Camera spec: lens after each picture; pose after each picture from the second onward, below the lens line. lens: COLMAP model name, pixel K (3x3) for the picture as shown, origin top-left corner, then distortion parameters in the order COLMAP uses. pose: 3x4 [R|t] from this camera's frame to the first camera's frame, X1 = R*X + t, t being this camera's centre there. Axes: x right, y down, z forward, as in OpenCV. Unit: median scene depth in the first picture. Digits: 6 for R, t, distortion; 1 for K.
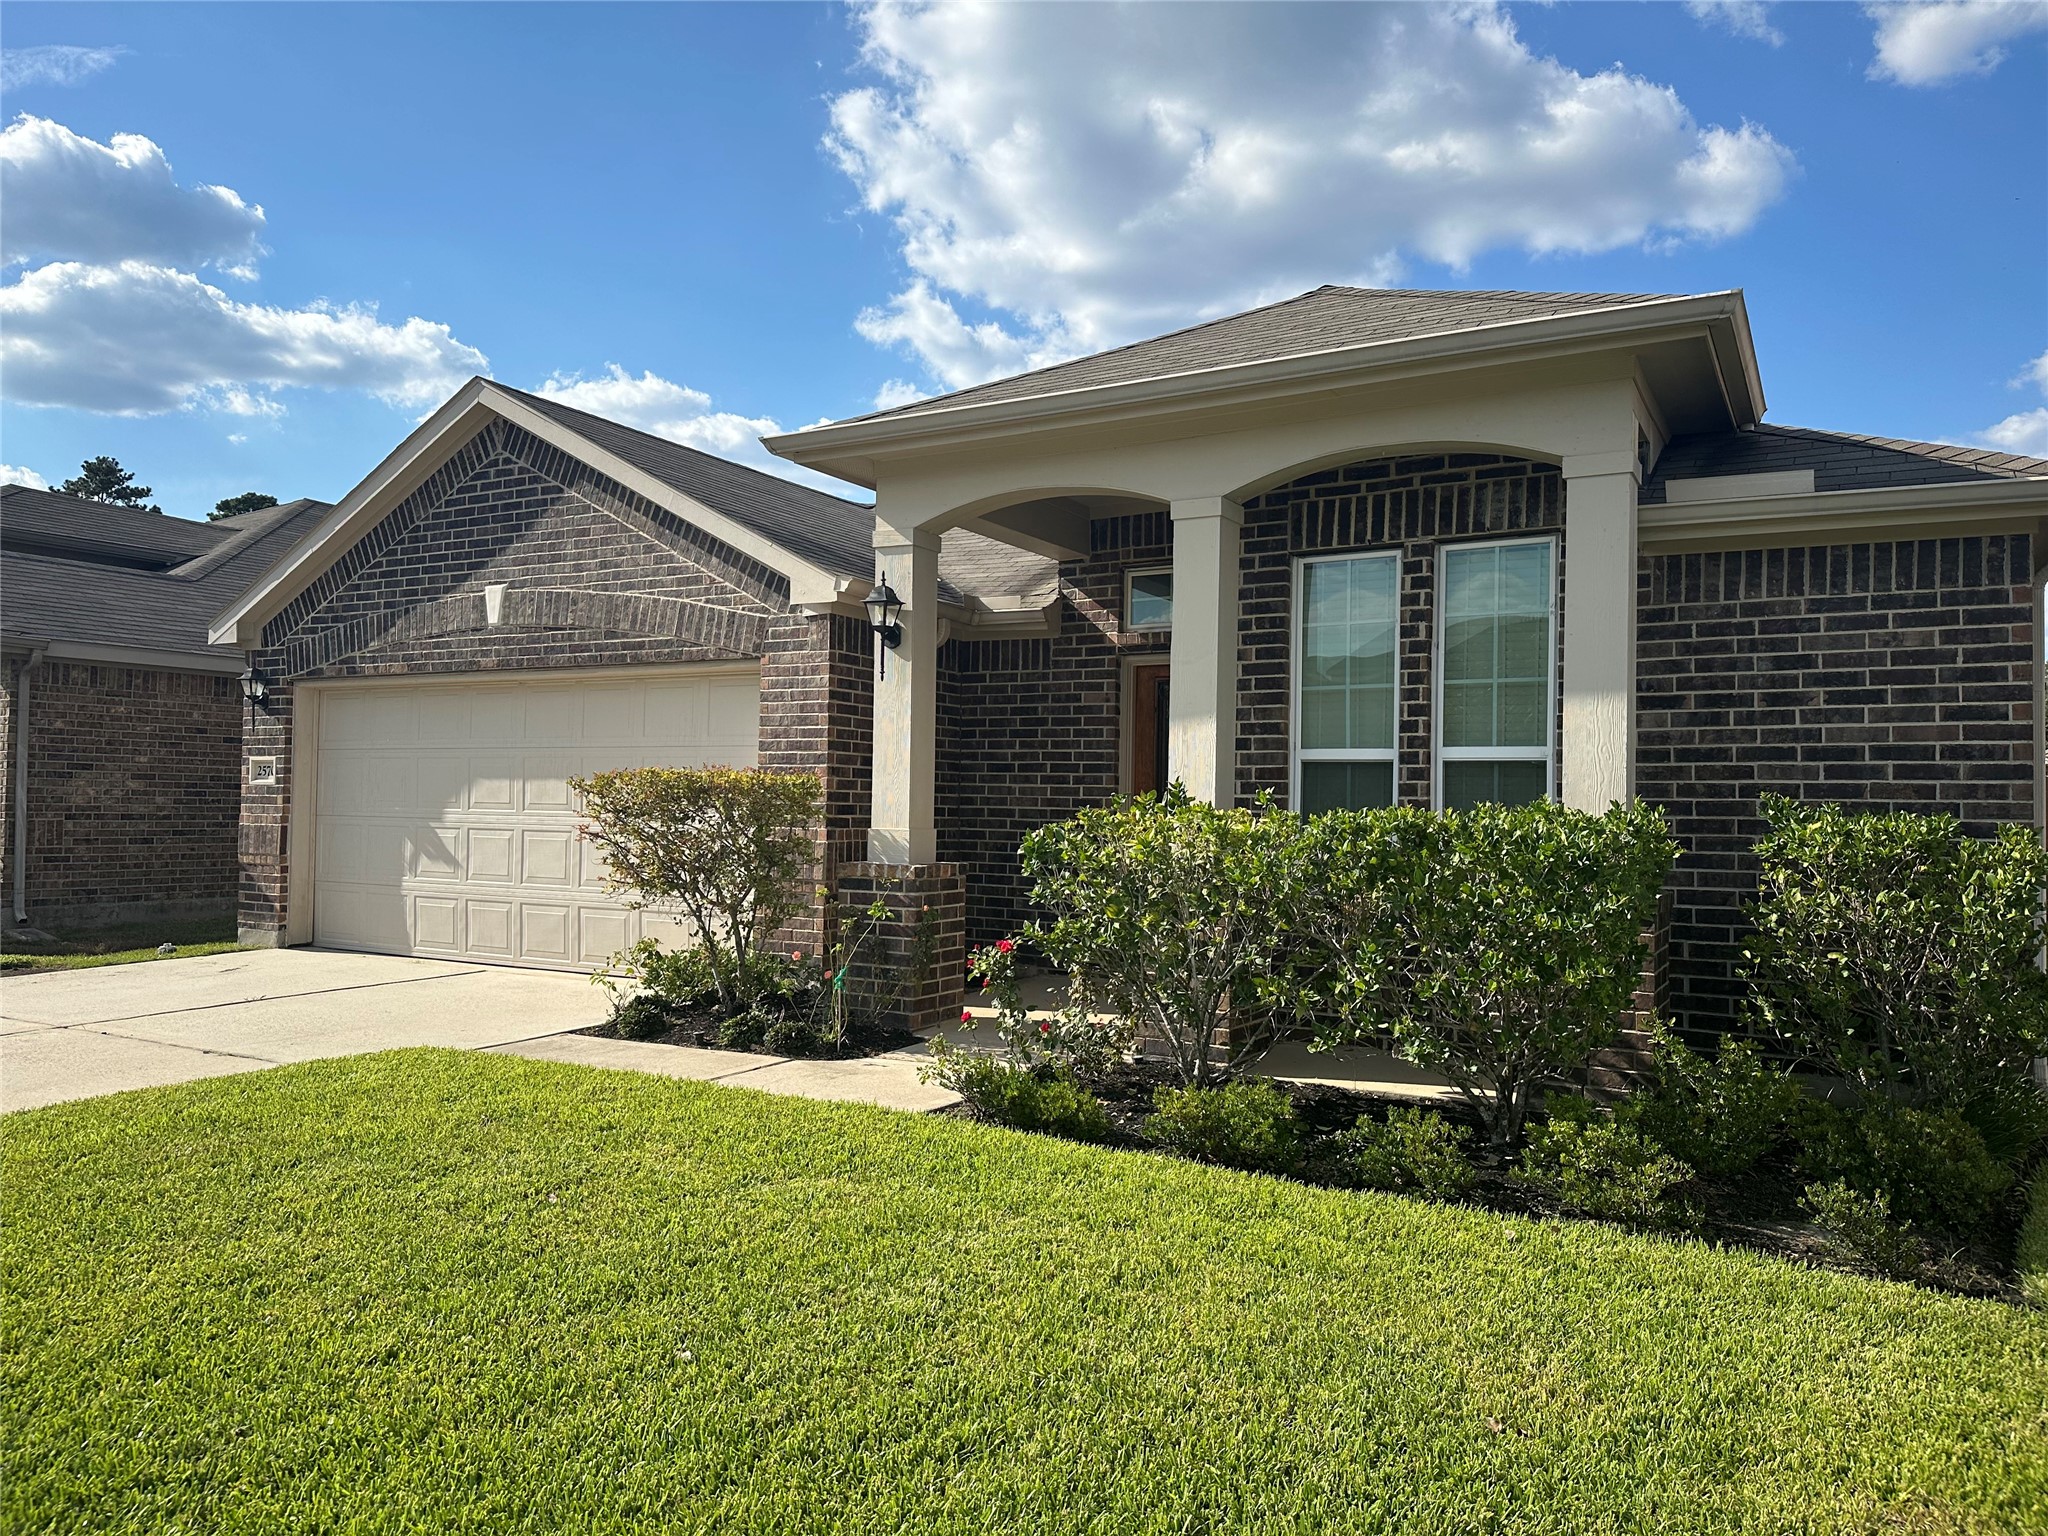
lens RADIAL K [[1425.5, 0, 1033.6], [0, 1425.5, 777.4], [0, 0, 1]] dist [0.082156, -0.117194]
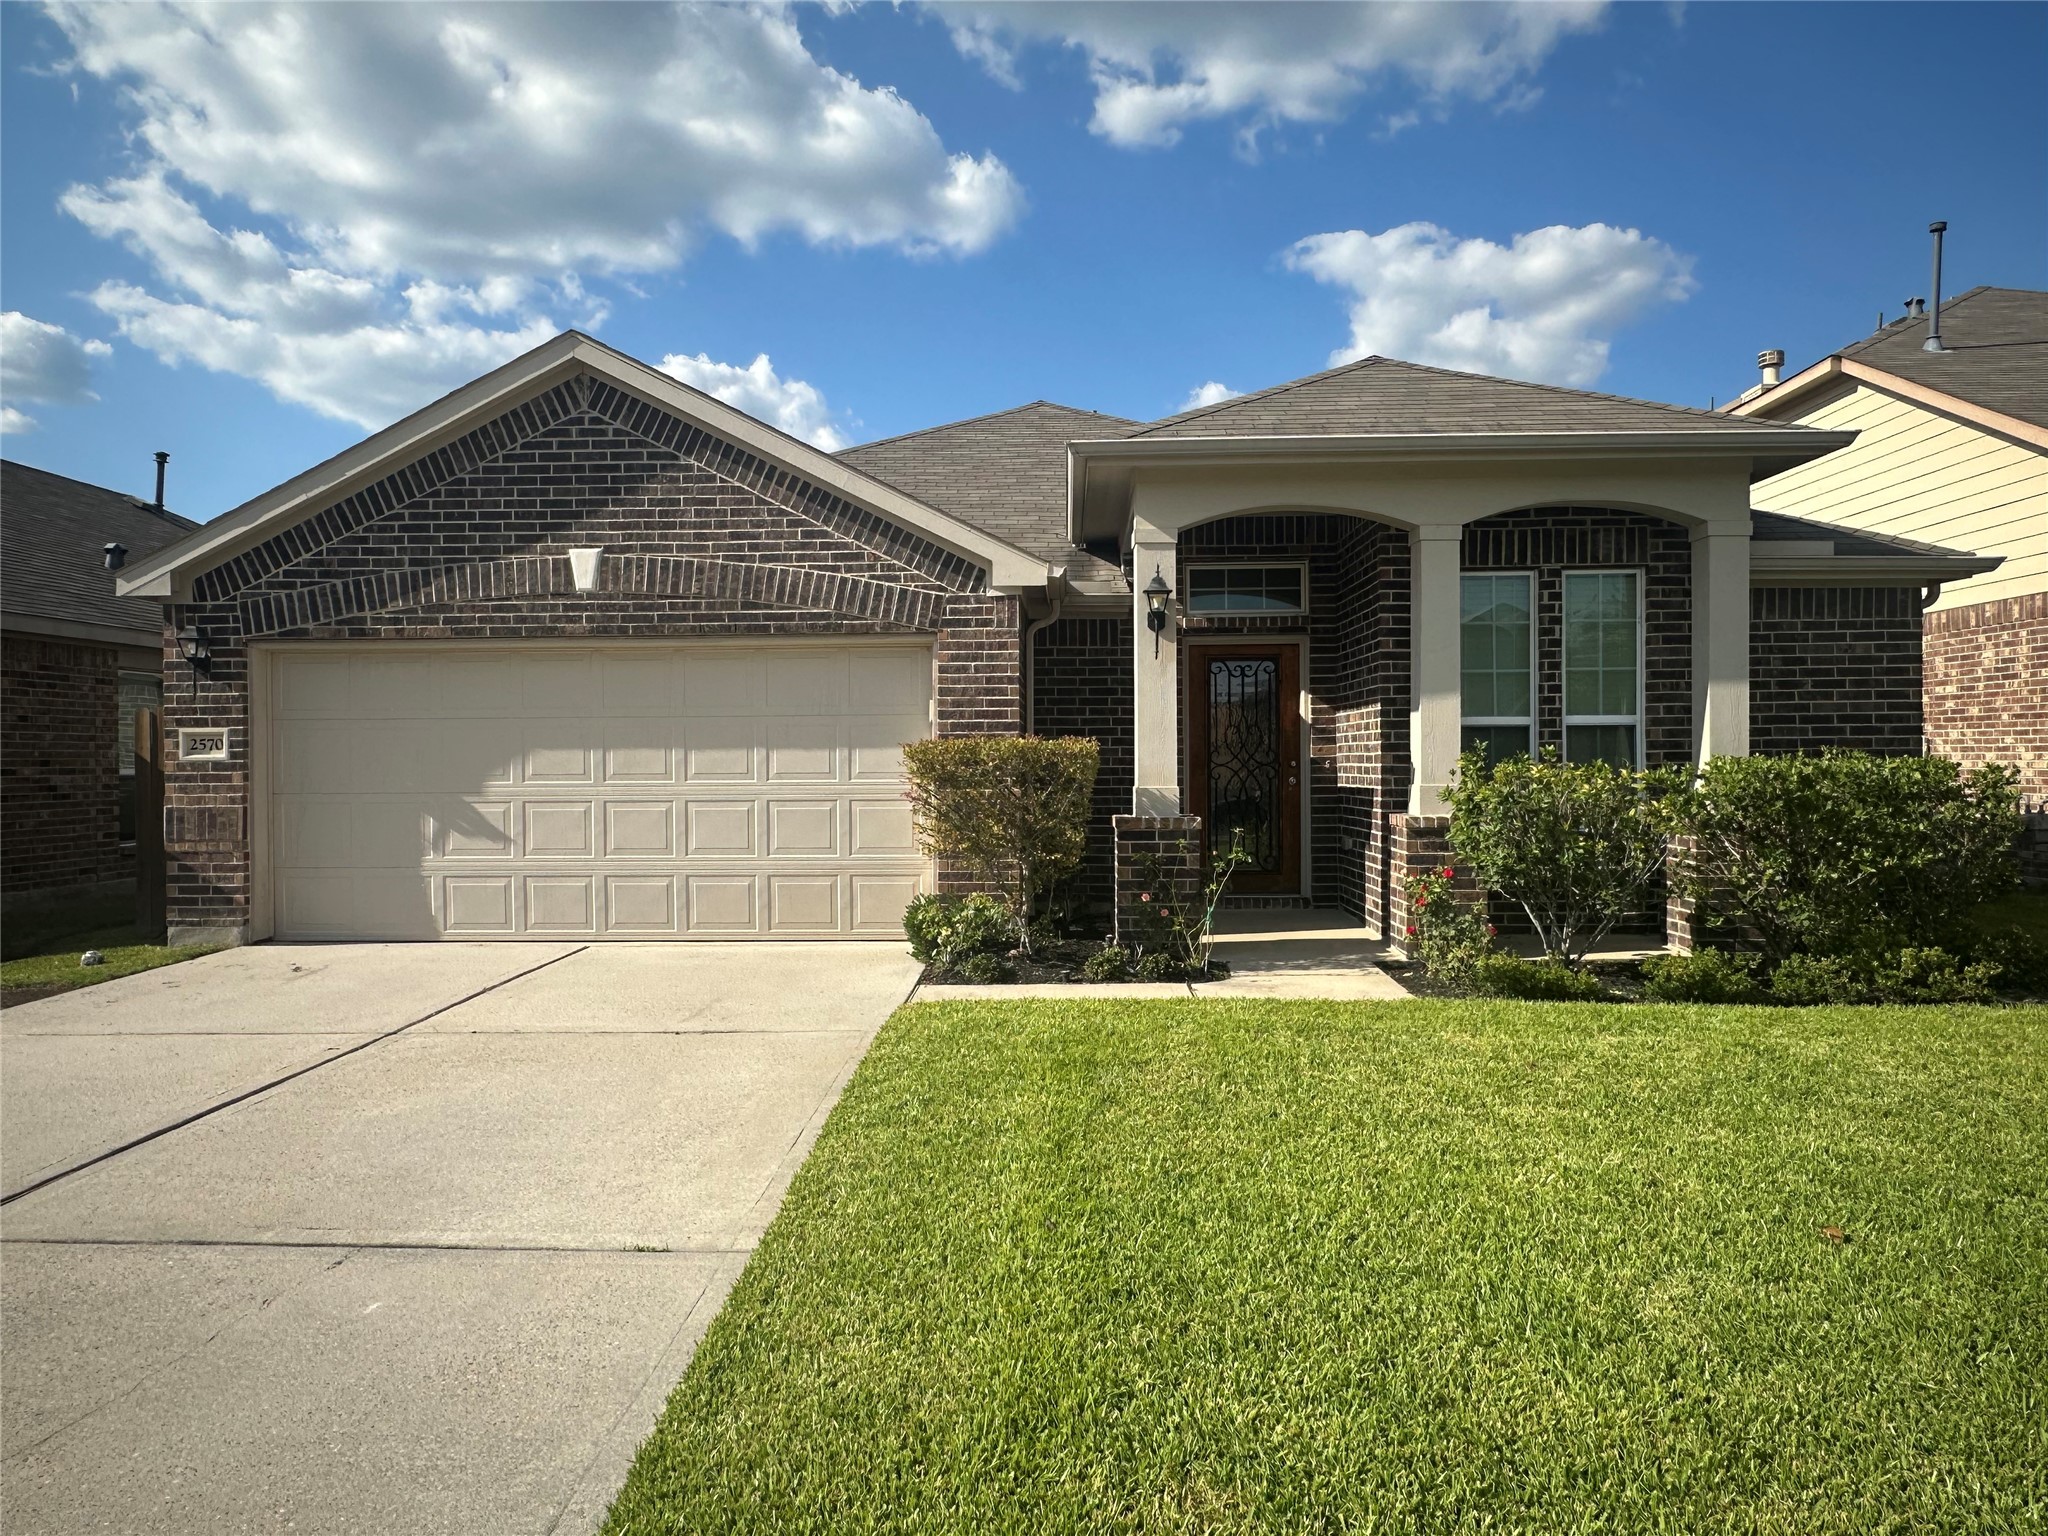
lens RADIAL K [[1394.6, 0, 1025.5], [0, 1394.6, 766.0], [0, 0, 1]] dist [-0.012049, 0.000497]
pose [[0.882285, -0.023677, 0.470120, -0.553101], [0.011380, 0.999515, 0.028981, -0.011428], [-0.470578, -0.020220, 0.882127, 0.035062]]
